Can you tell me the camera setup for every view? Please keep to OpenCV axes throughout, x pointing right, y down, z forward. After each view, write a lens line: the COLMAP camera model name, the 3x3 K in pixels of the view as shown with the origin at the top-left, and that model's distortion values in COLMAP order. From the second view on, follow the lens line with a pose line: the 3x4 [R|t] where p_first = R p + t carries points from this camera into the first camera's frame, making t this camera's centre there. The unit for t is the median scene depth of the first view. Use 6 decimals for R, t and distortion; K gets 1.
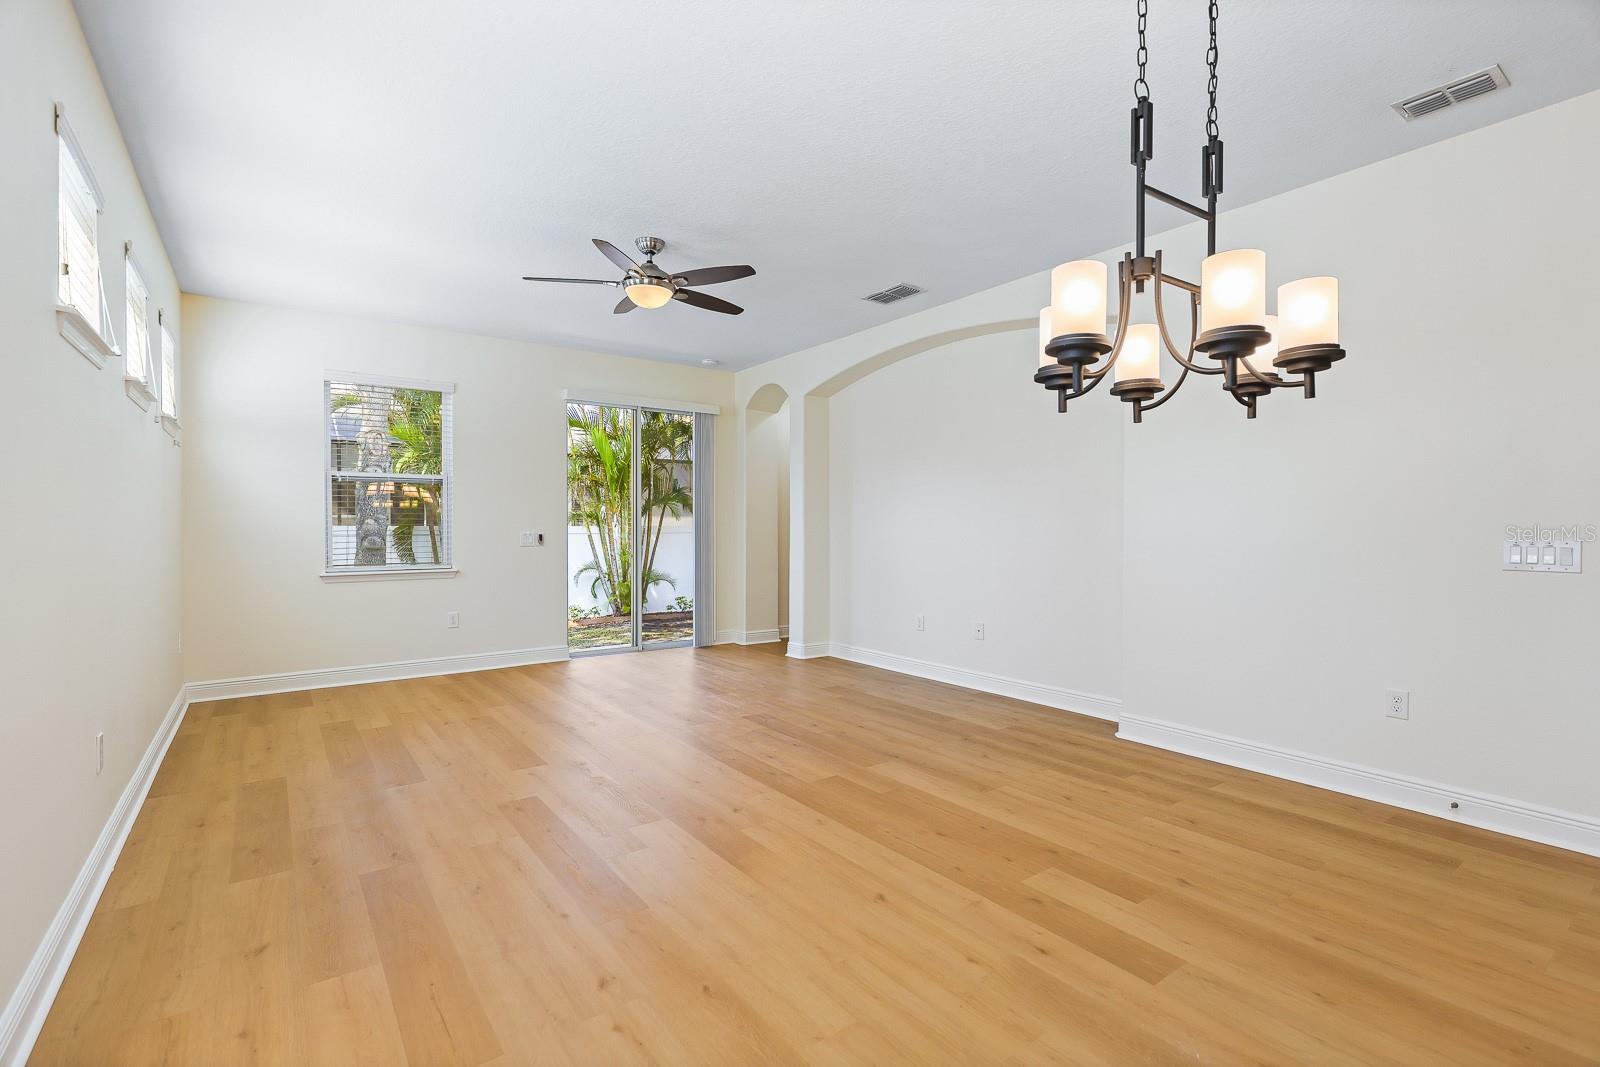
lens RADIAL K [[731.1, 0, 807.6], [0, 731.1, 535.7], [0, 0, 1]] dist [0.003709, -0.000764]
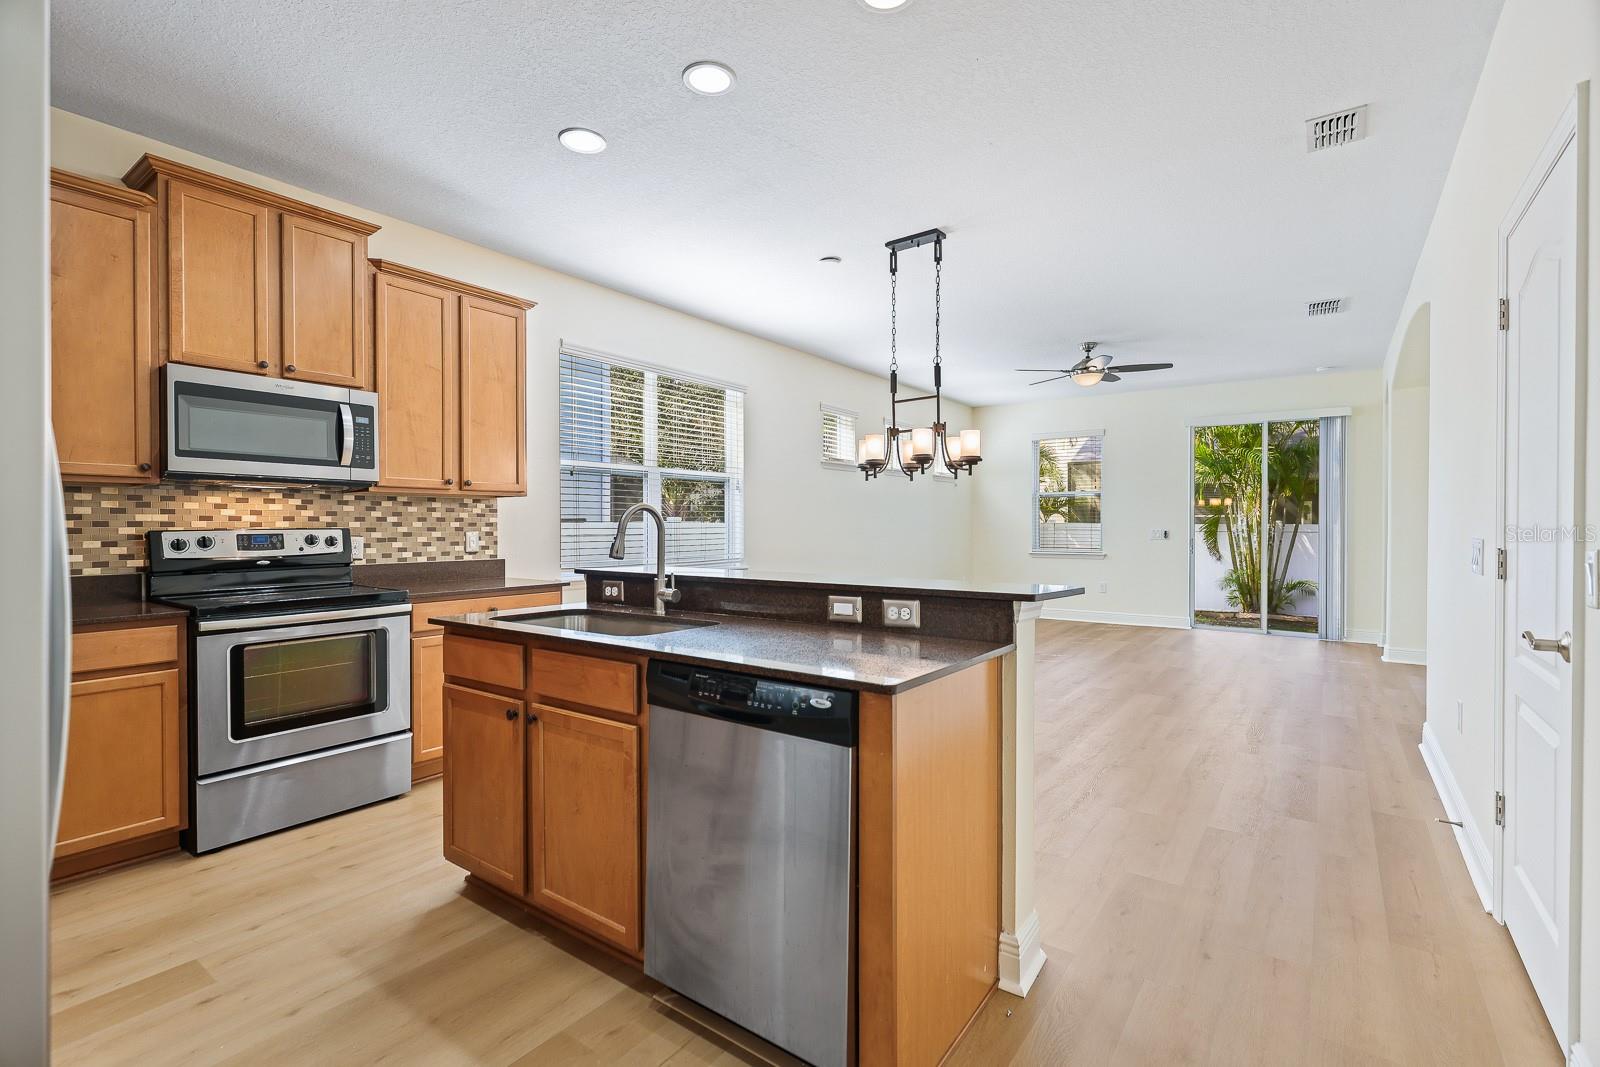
lens RADIAL K [[731.1, 0, 807.7], [0, 731.1, 529.5], [0, 0, 1]] dist [0.003709, -0.000764]
pose [[0.309406, 0.006524, -0.950908, 1.356901], [-0.012775, 0.999915, 0.002704, 0.001337], [0.950844, 0.011311, 0.309463, -0.072205]]
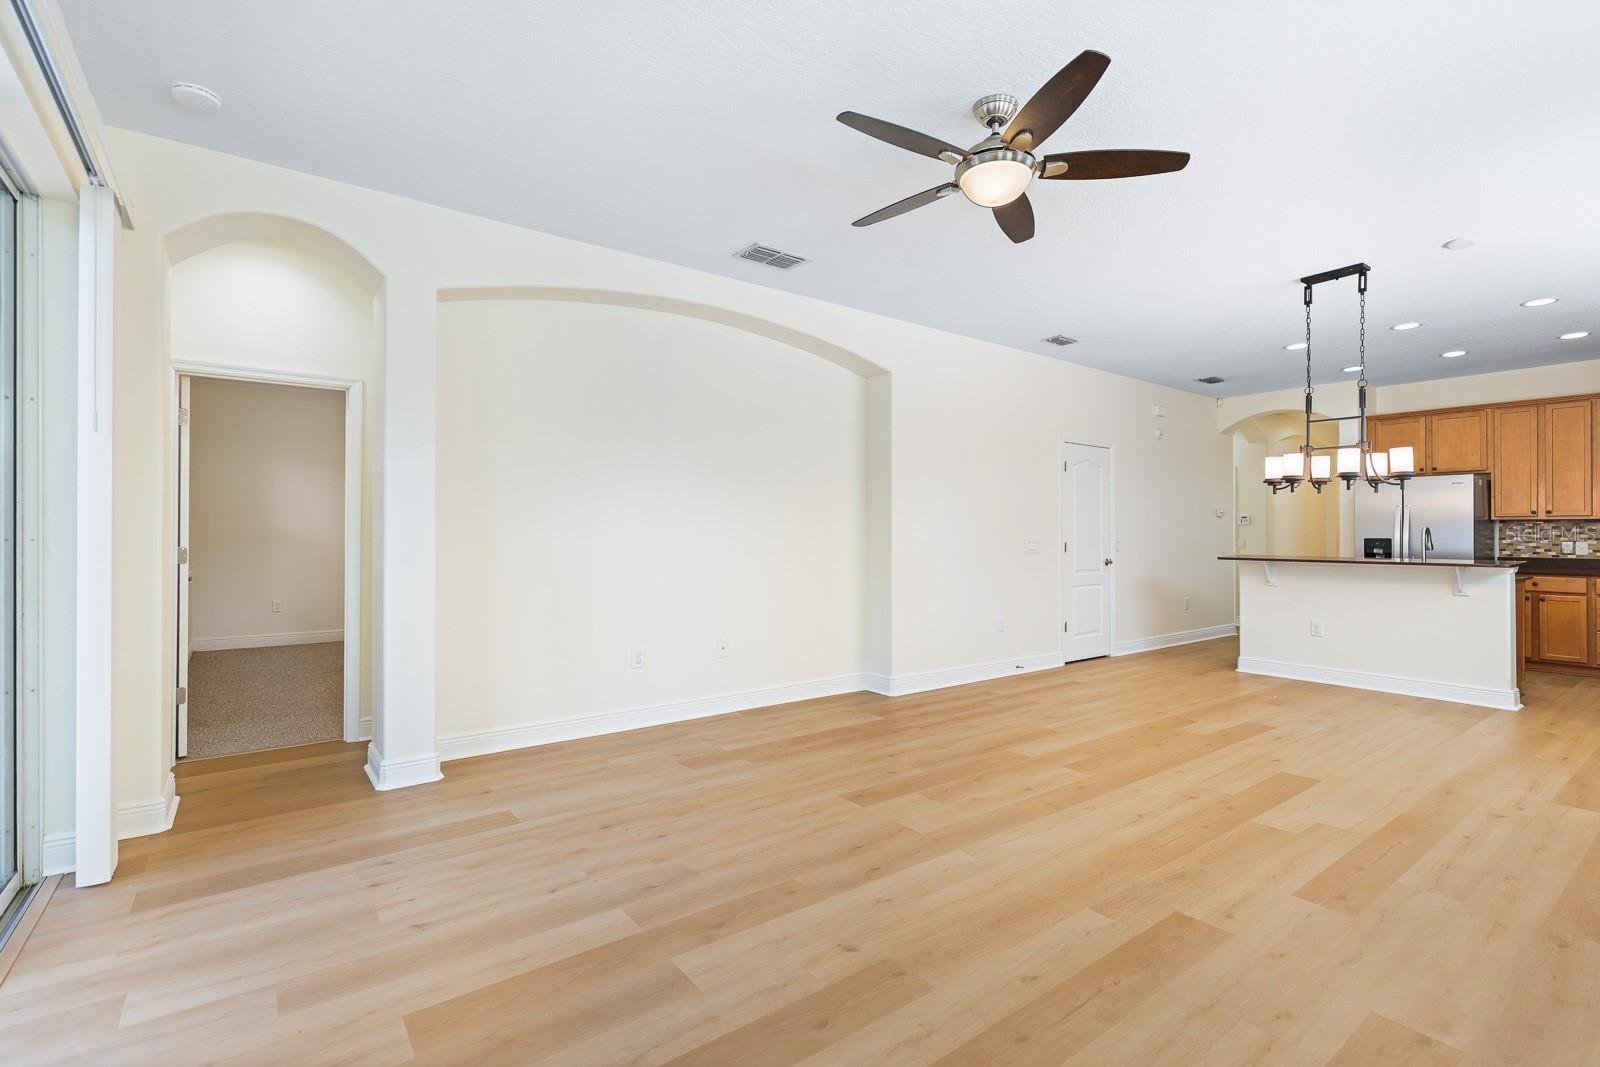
lens RADIAL K [[731.1, 0, 803.6], [0, 731.1, 531.0], [0, 0, 1]] dist [0.003709, -0.000764]
pose [[-0.008665, 0.004623, 0.999952, -1.086484], [0.009243, 0.999947, -0.004543, -0.015427], [-0.999920, 0.009203, -0.008707, 1.463692]]
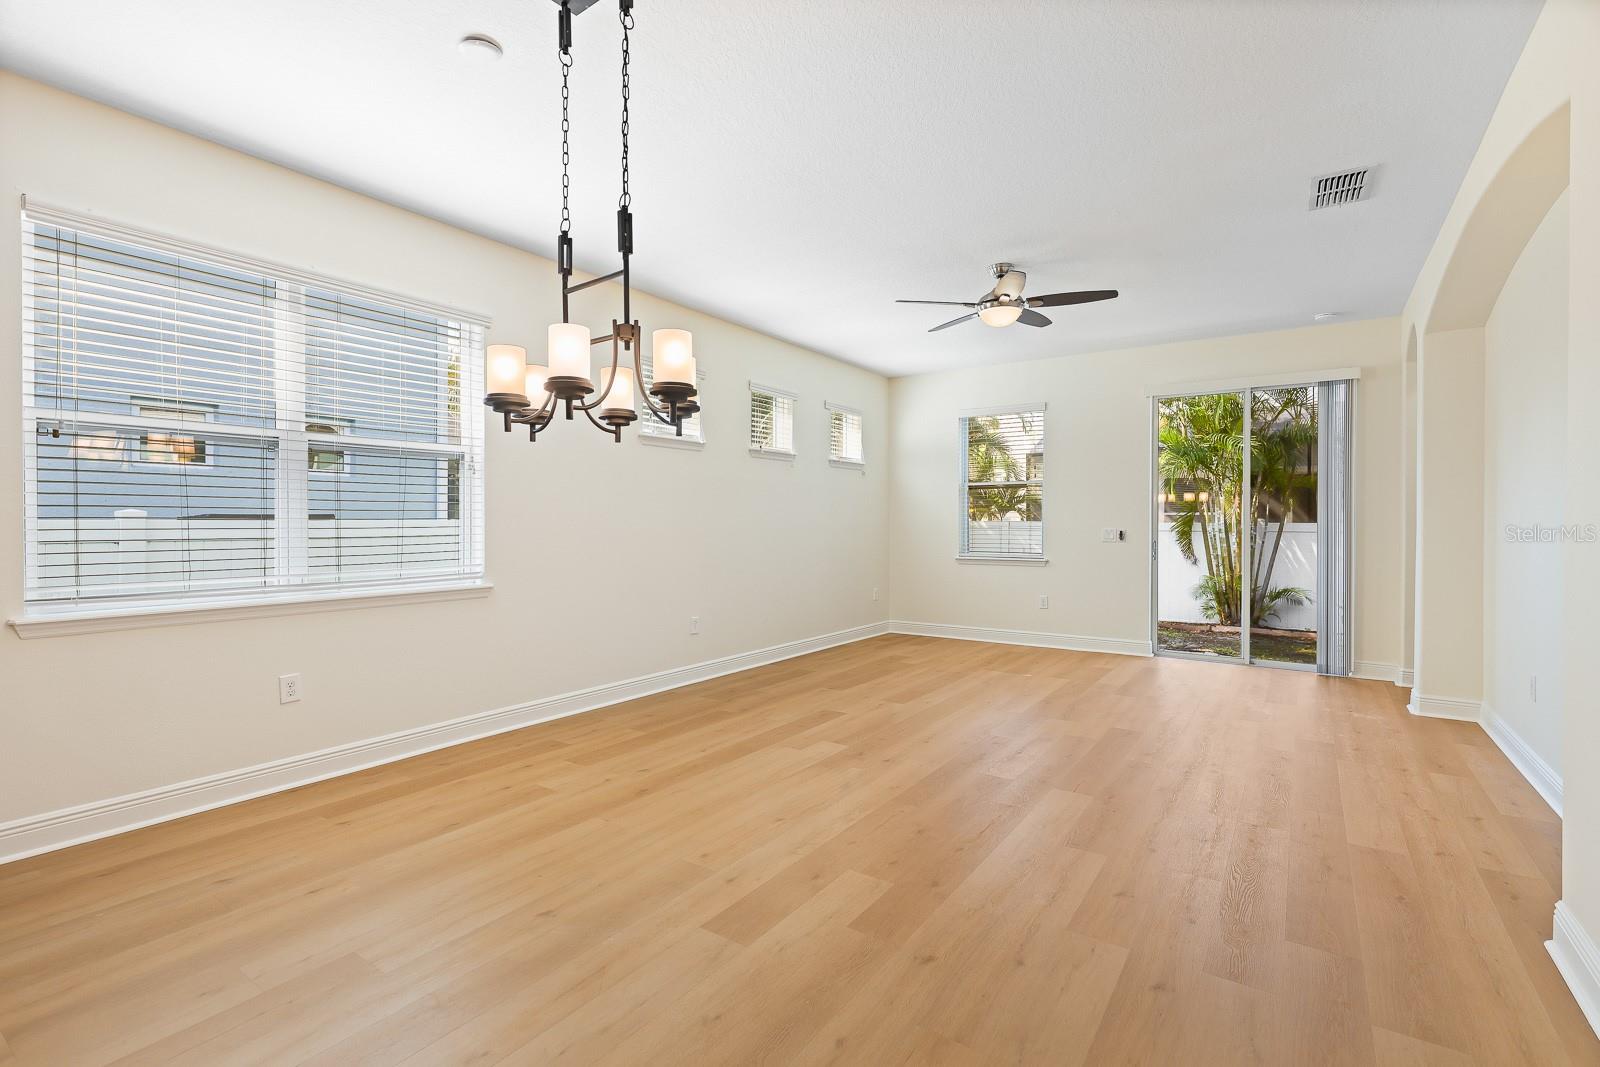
lens RADIAL K [[731.1, 0, 804.4], [0, 731.1, 527.5], [0, 0, 1]] dist [0.003709, -0.000764]
pose [[0.326387, 0.006370, -0.945215, 0.912044], [-0.013868, 0.999902, 0.001950, -0.004661], [0.945134, 0.012472, 0.326443, 0.445093]]
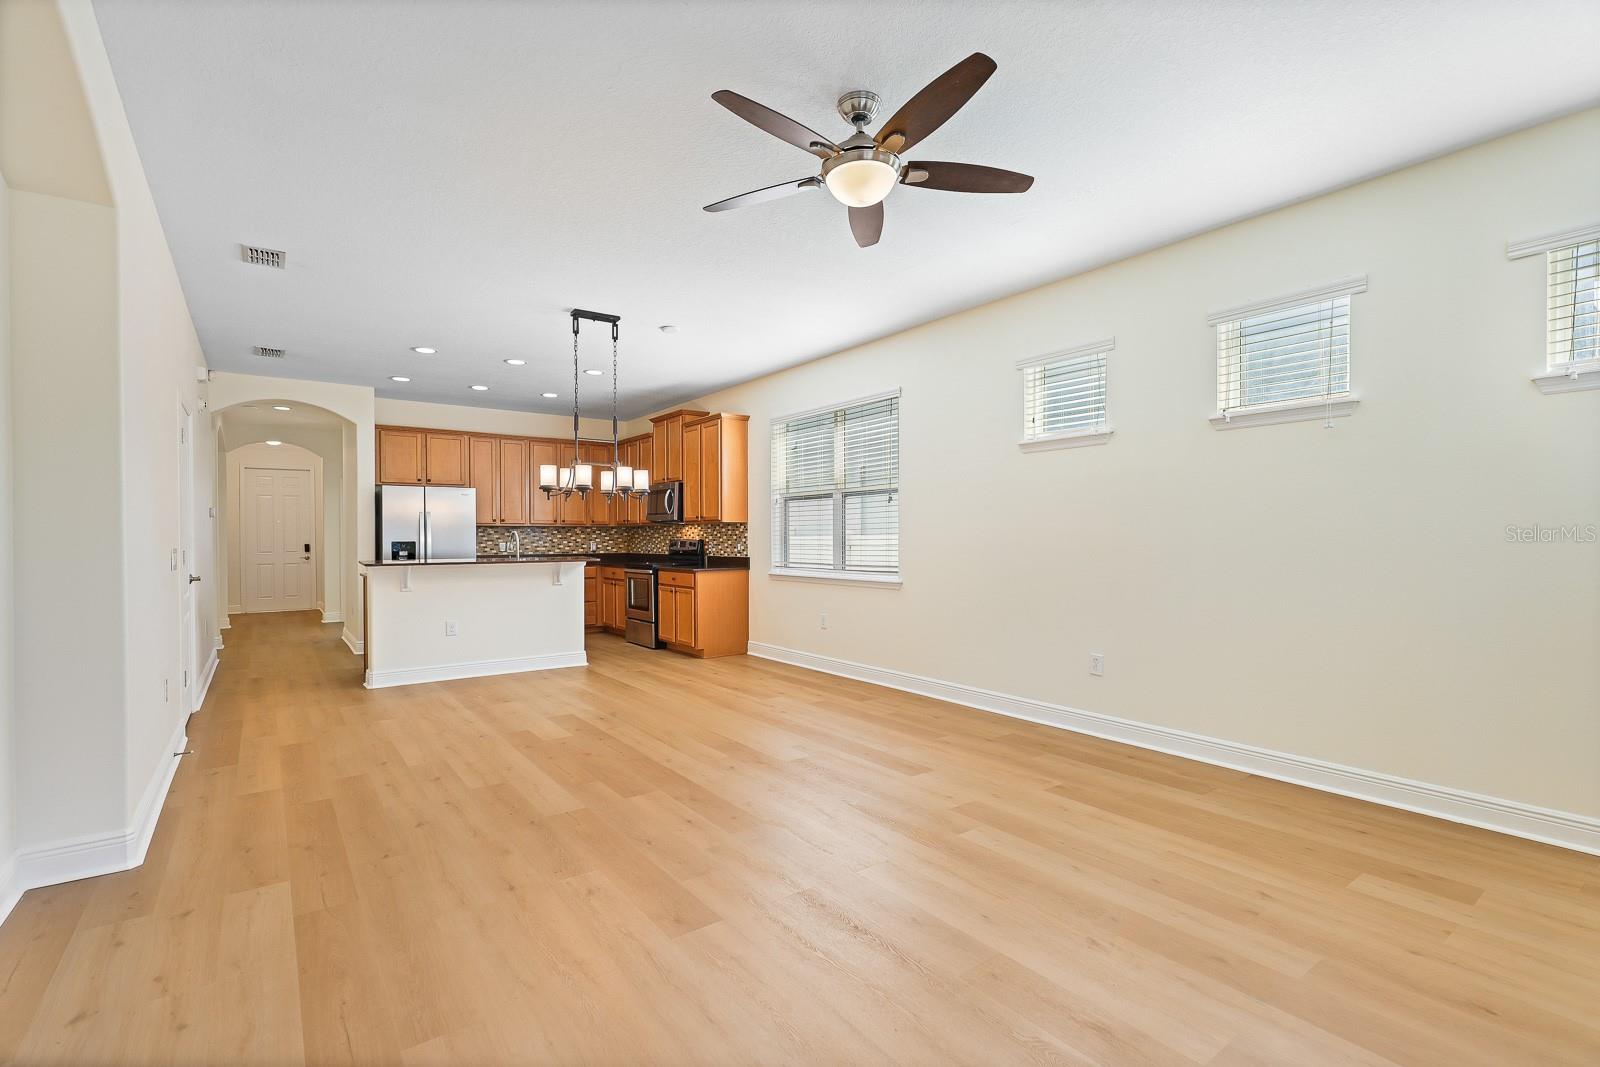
lens RADIAL K [[731.1, 0, 807.8], [0, 731.1, 537.8], [0, 0, 1]] dist [0.003709, -0.000764]
pose [[-0.999982, 0.004346, -0.004194, -0.205213], [0.004296, 0.999919, 0.011953, -0.021798], [0.004246, 0.011935, -0.999920, 2.059625]]
